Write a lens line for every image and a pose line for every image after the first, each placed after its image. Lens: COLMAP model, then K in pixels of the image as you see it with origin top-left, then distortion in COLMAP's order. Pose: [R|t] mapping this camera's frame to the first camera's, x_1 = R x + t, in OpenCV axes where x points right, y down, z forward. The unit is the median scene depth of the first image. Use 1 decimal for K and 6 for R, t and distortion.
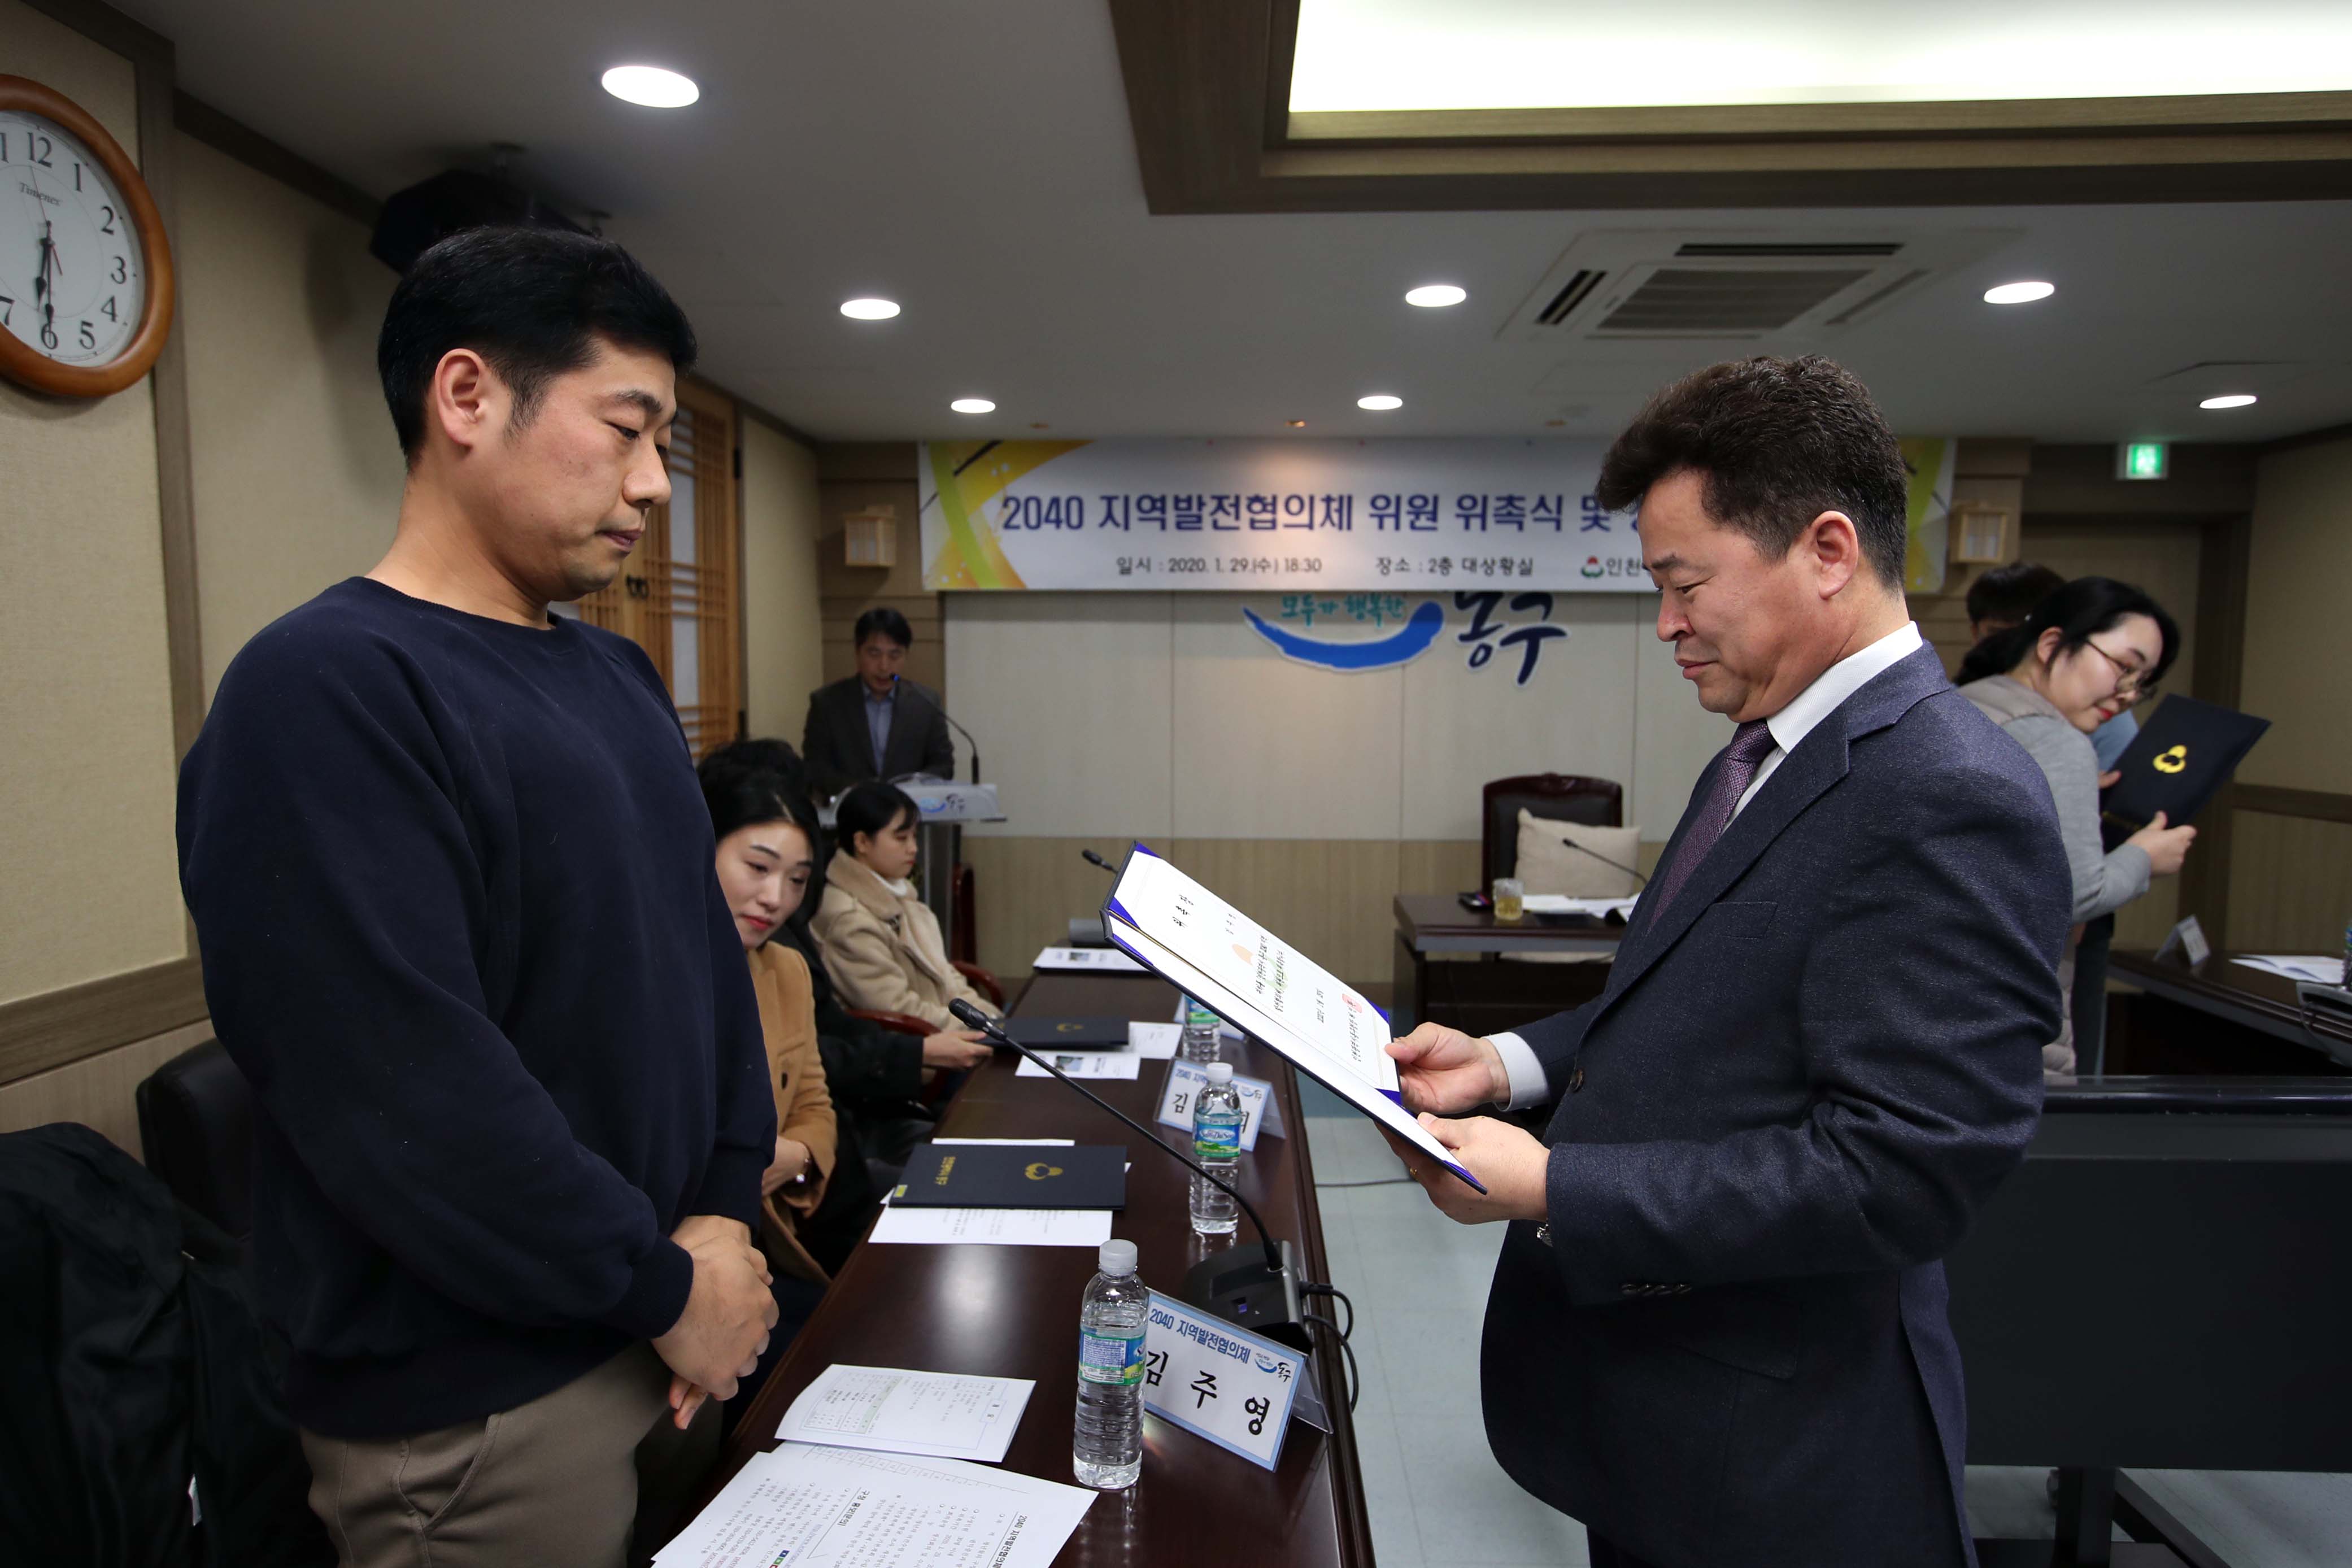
lens RADIAL K [[1337.0, 0, 1164.4], [0, 1337.0, 785.7], [0, 0, 1]] dist [-0.004165, 0.001525]
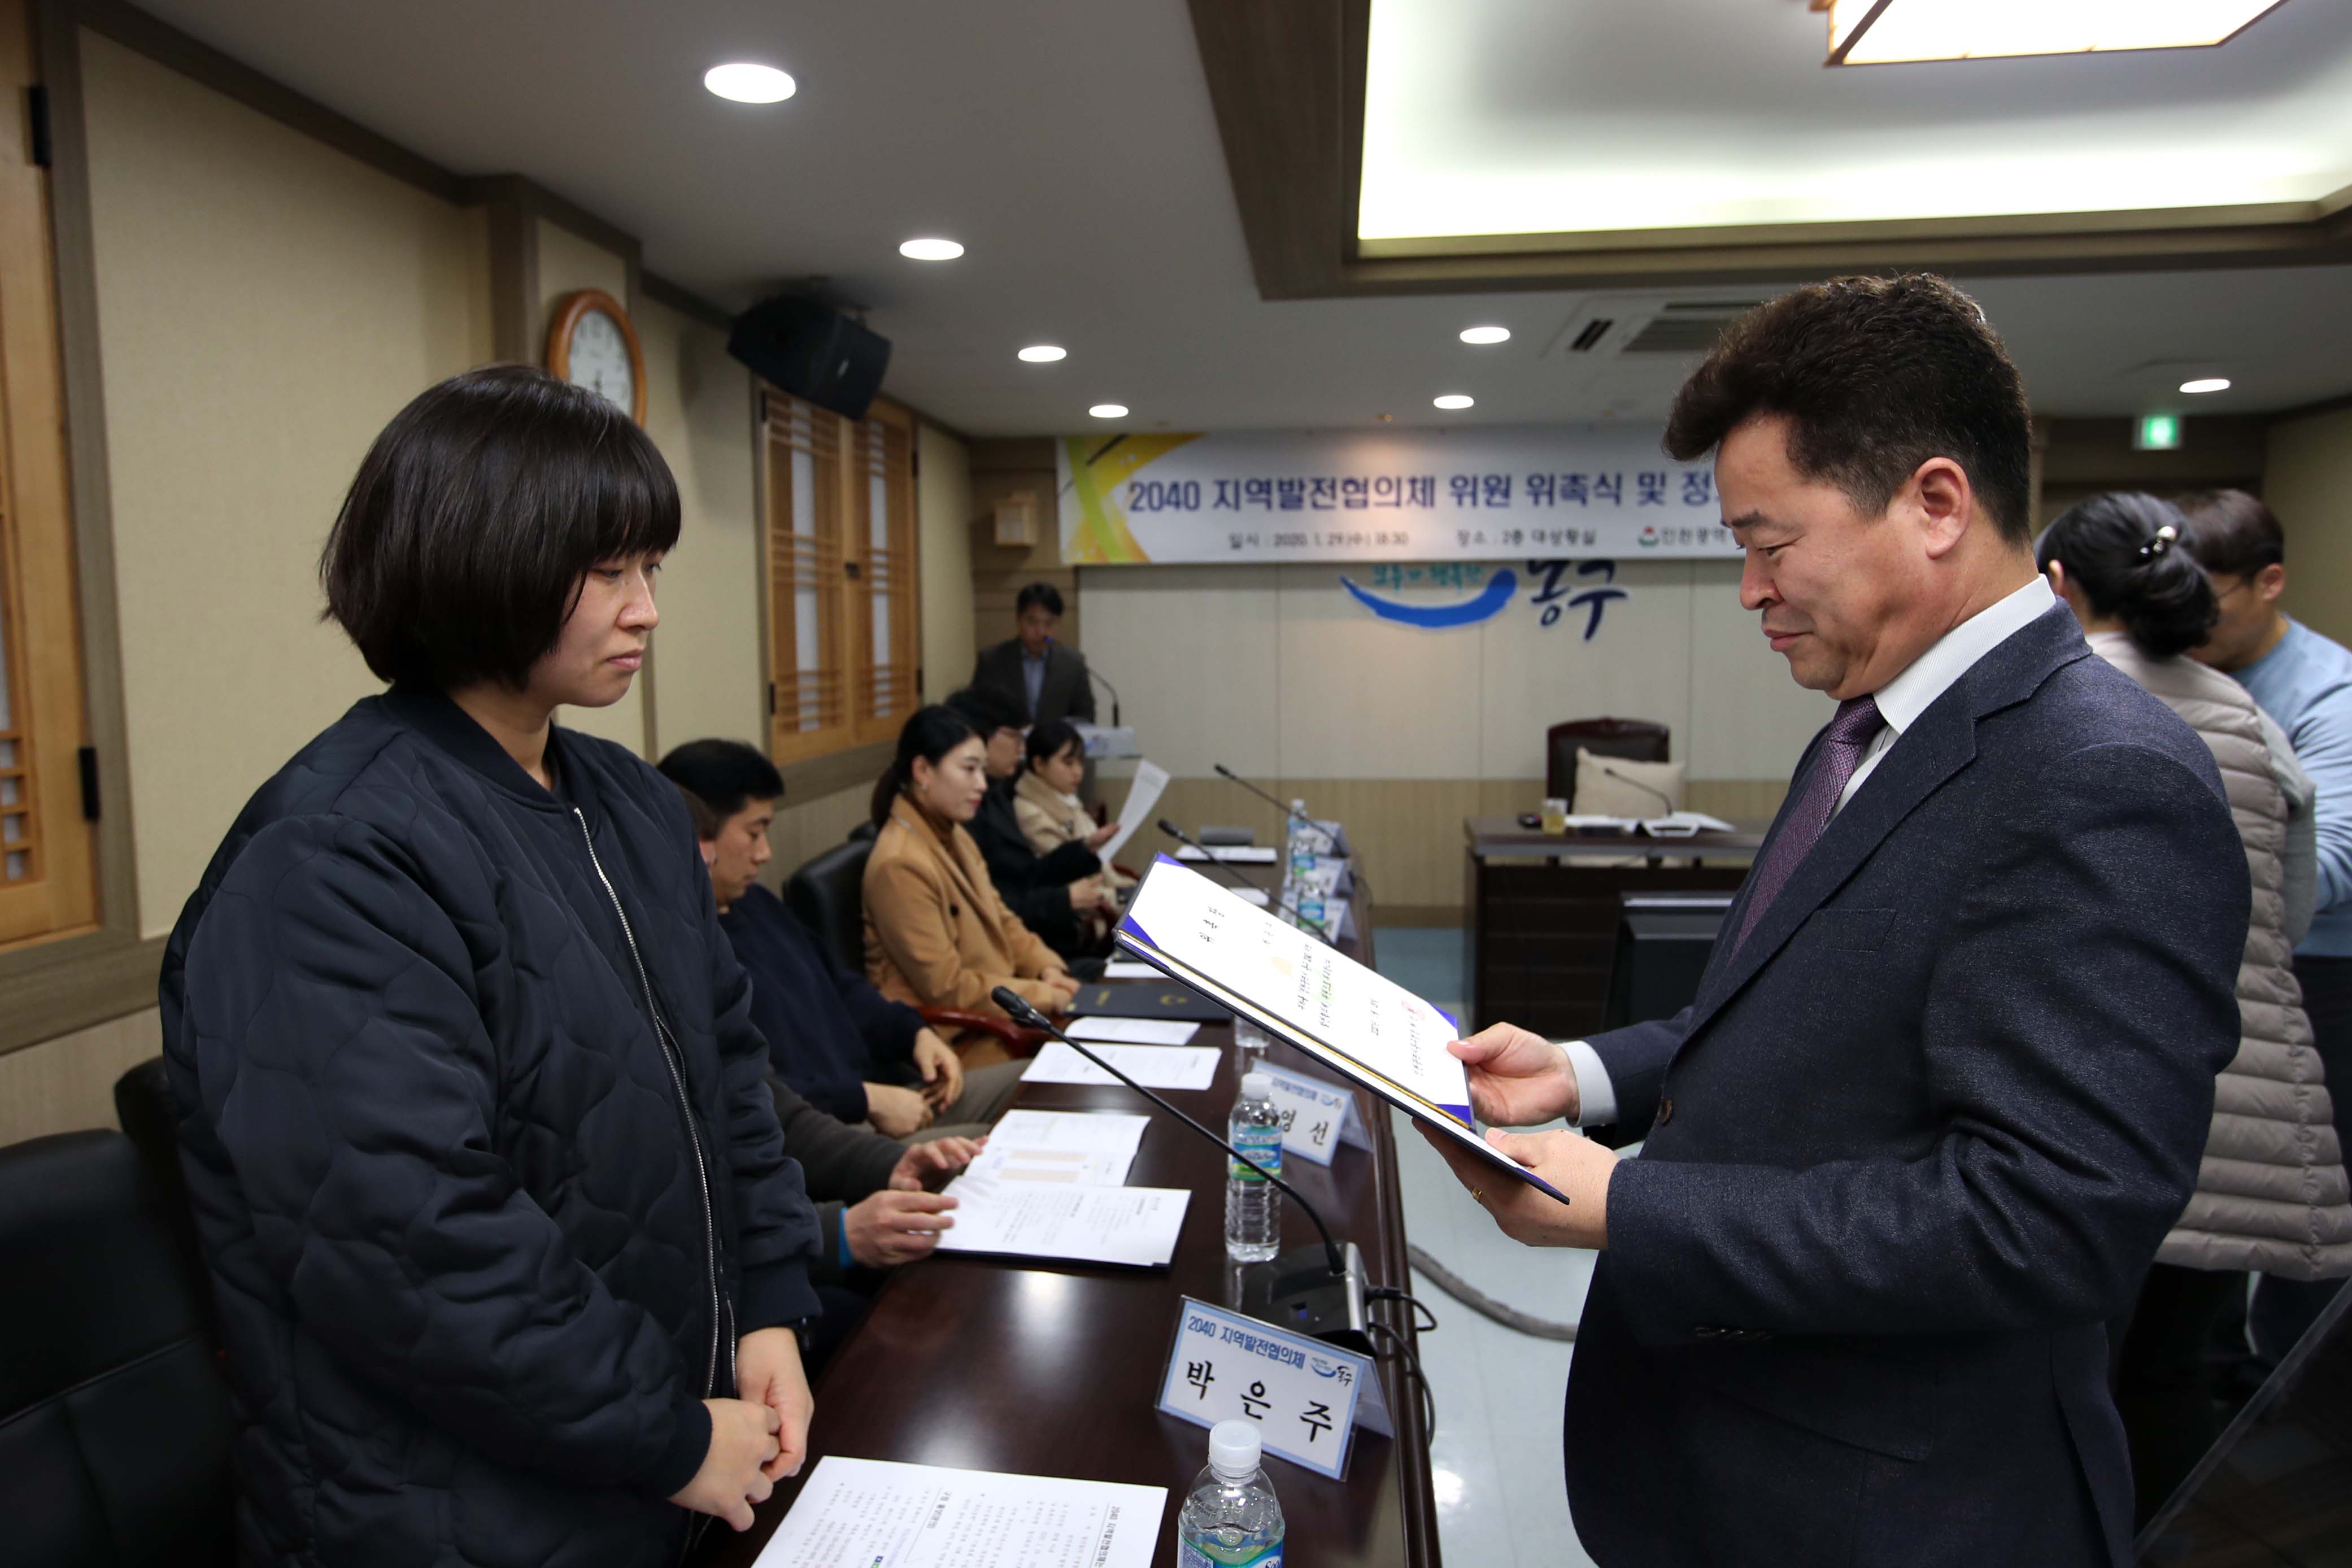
lens RADIAL K [[1431.6, 0, 1176.5], [0, 1431.6, 764.3], [0, 0, 1]] dist [-0.001548, 0.001765]
pose [[0.998021, -0.004998, -0.062677, -0.004173], [0.005447, 0.999961, 0.006993, 0.018829], [0.062640, -0.007321, 0.998009, -0.236510]]
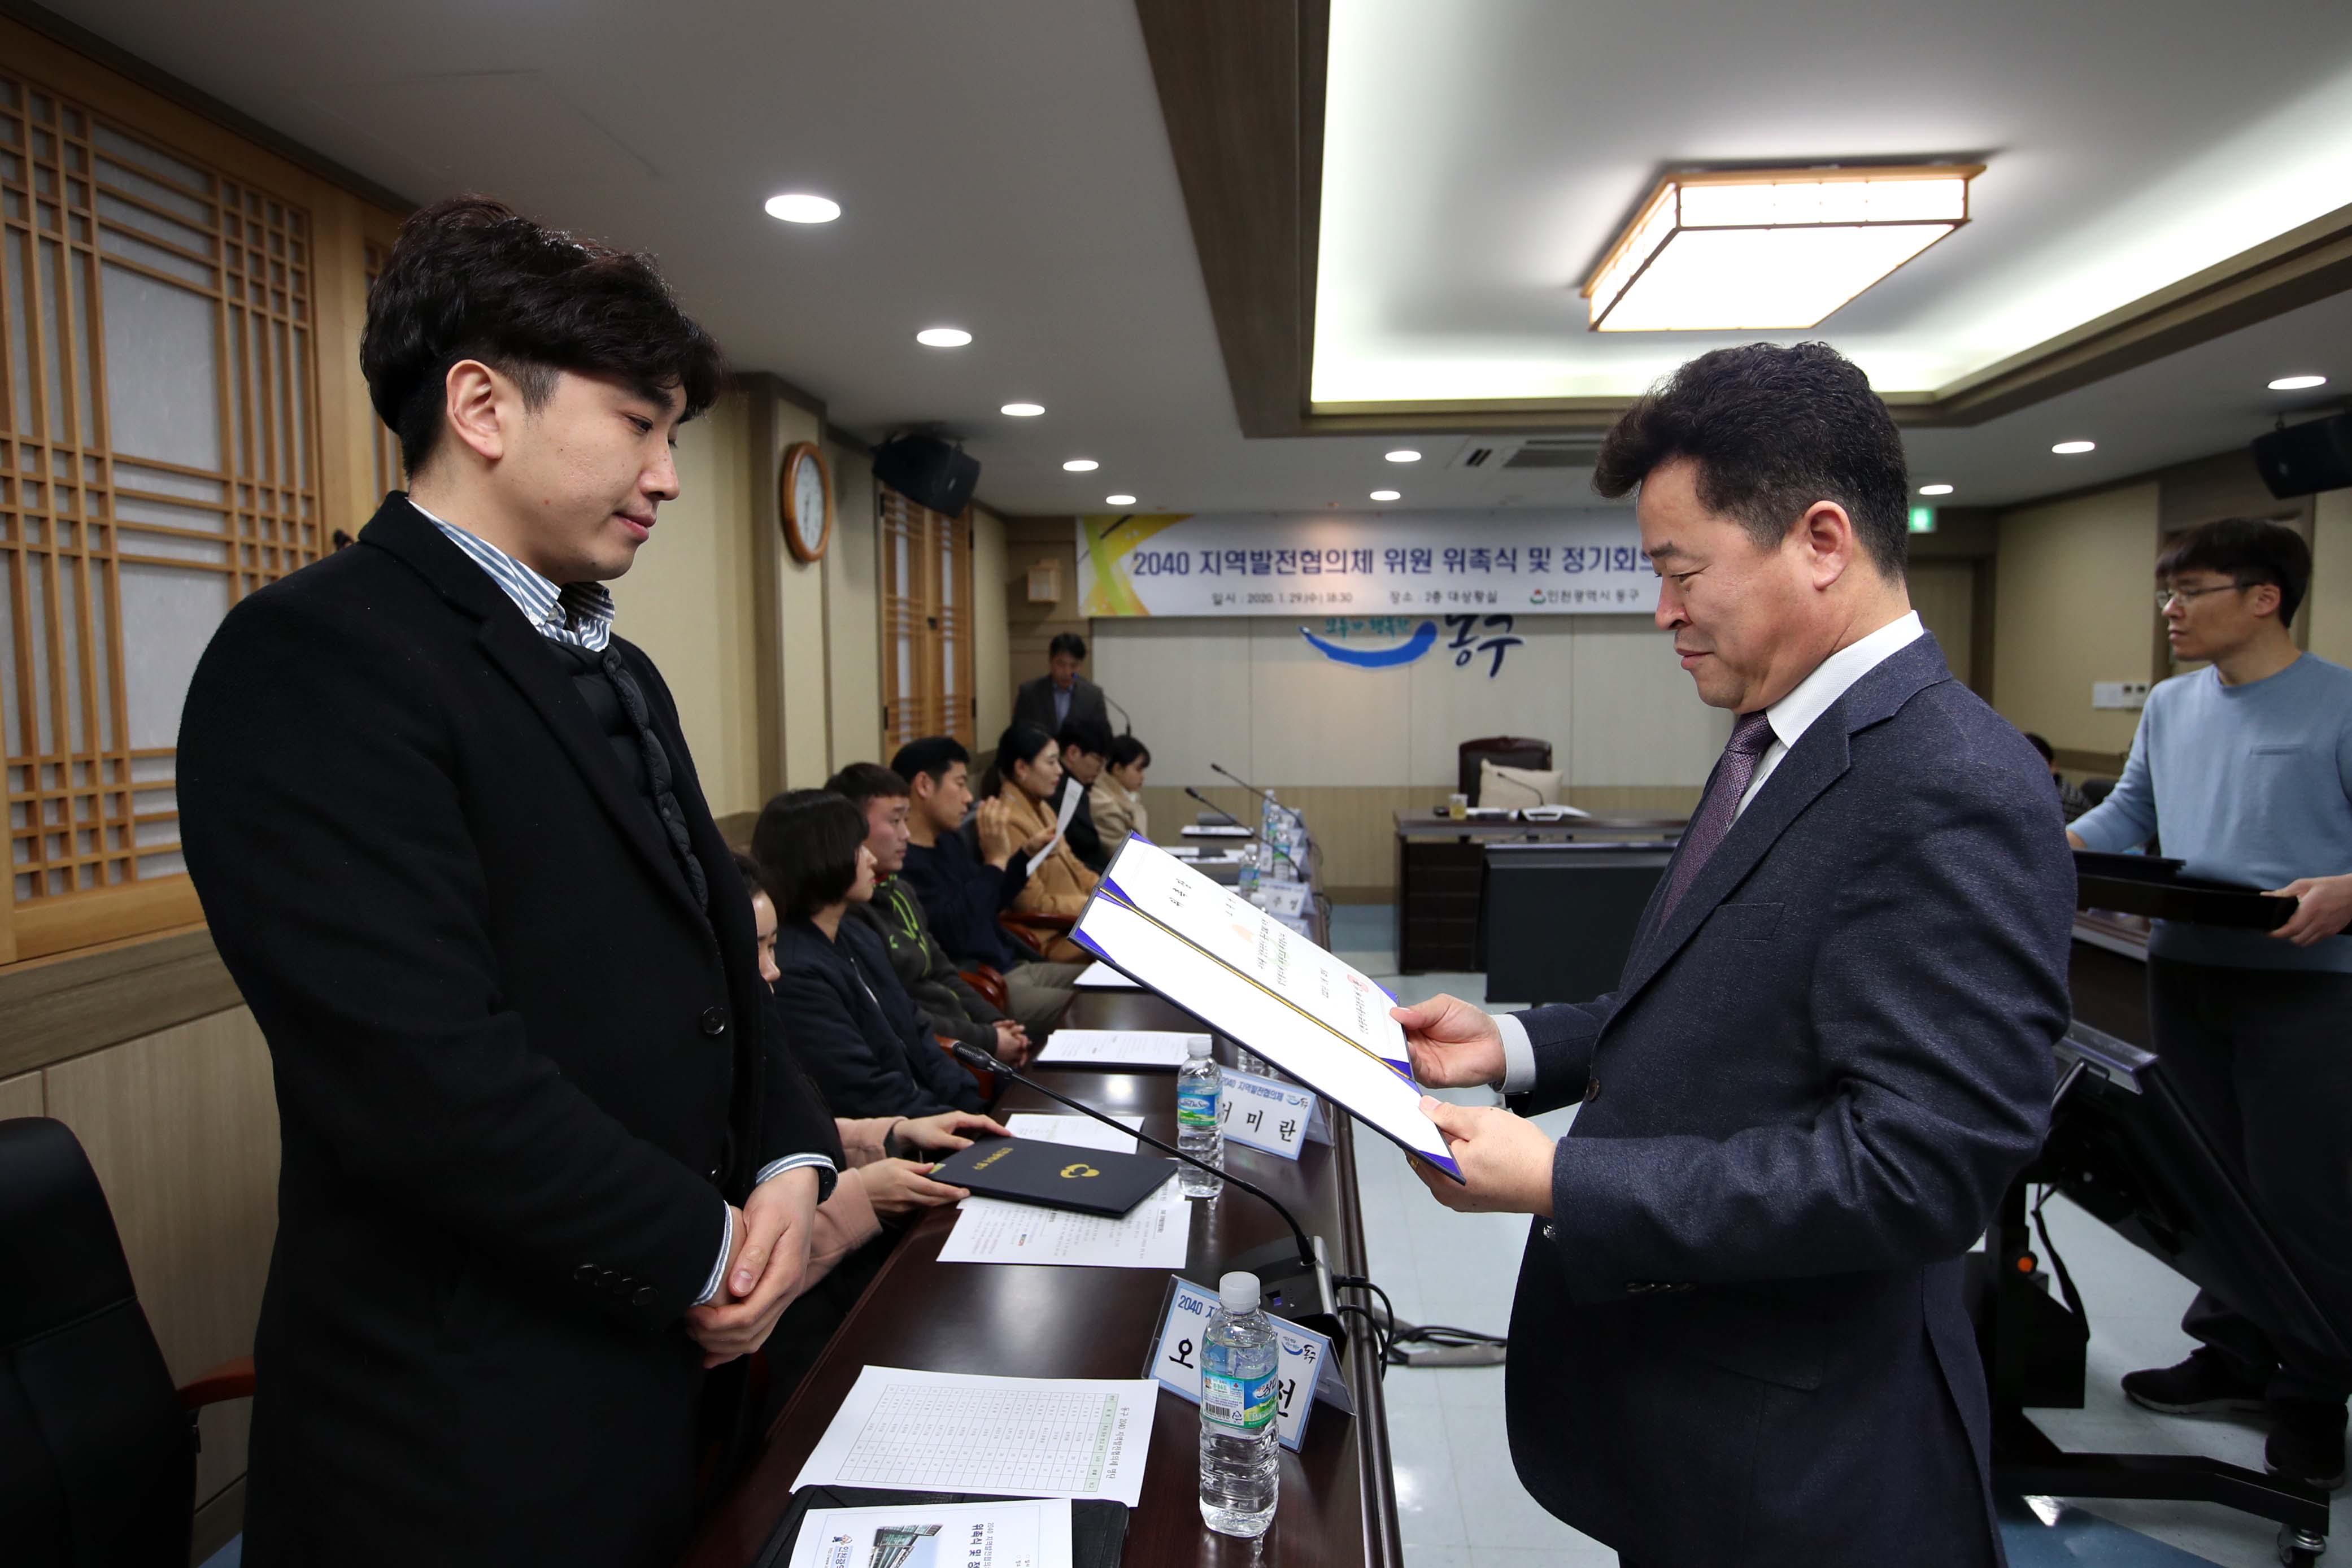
lens RADIAL K [[1361.7, 0, 1192.7], [0, 1361.7, 766.3], [0, 0, 1]] dist [-0.004218, 0.000199]
pose [[0.999607, -0.006992, -0.027144, -0.017708], [0.006567, 0.999855, -0.015711, 0.042341], [0.027250, 0.015526, 0.999508, -0.493229]]
